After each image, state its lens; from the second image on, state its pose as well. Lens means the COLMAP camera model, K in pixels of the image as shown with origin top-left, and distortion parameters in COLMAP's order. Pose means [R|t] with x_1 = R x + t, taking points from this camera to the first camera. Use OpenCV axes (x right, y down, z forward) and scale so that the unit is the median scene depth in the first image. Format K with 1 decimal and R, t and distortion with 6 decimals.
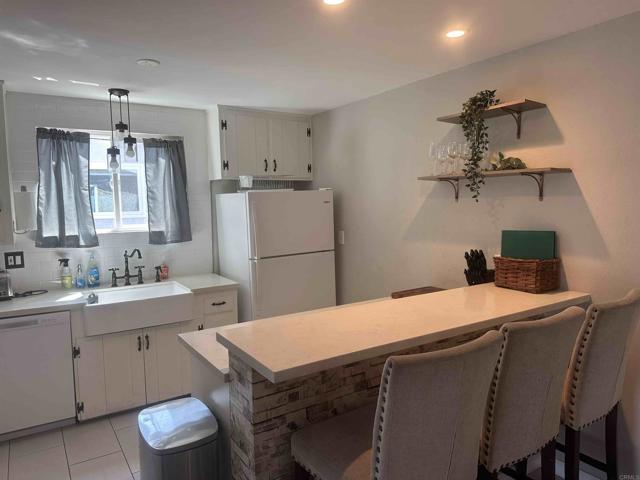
lens RADIAL K [[448.1, 0, 318.5], [0, 448.1, 242.1], [0, 0, 1]] dist [0.055367, -0.062061]
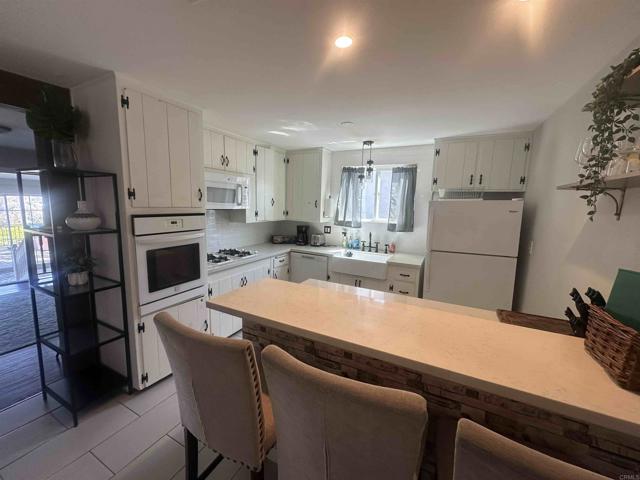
lens RADIAL K [[255.0, 0, 321.0], [0, 255.0, 238.9], [0, 0, 1]] dist [0.001053, -0.000473]
pose [[0.496313, 0.149757, -0.855129, 0.376102], [-0.115672, 0.987634, 0.105826, -0.043017], [0.860403, 0.046392, 0.507499, 0.347443]]
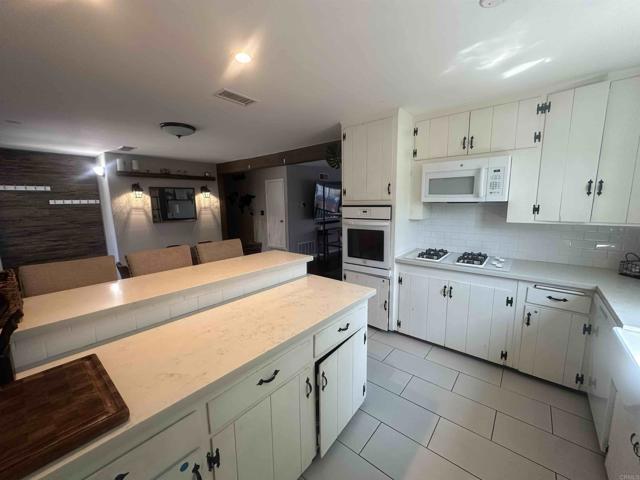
lens RADIAL K [[255.0, 0, 317.9], [0, 255.0, 238.9], [0, 0, 1]] dist [0.001053, -0.000473]
pose [[-0.956732, 0.075925, -0.280889, 0.045901], [0.006578, 0.970752, 0.239993, -0.089272], [0.290895, 0.227762, -0.929250, 1.103319]]
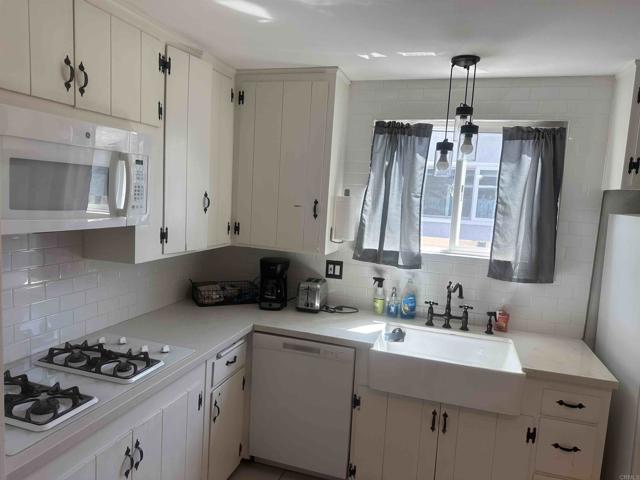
lens RADIAL K [[448.1, 0, 317.4], [0, 448.1, 240.9], [0, 0, 1]] dist [0.055367, -0.062061]
pose [[0.636957, 0.135899, -0.758826, -0.017949], [-0.137725, 0.988563, 0.061437, -0.067171], [0.758497, 0.065377, 0.648389, 0.387941]]
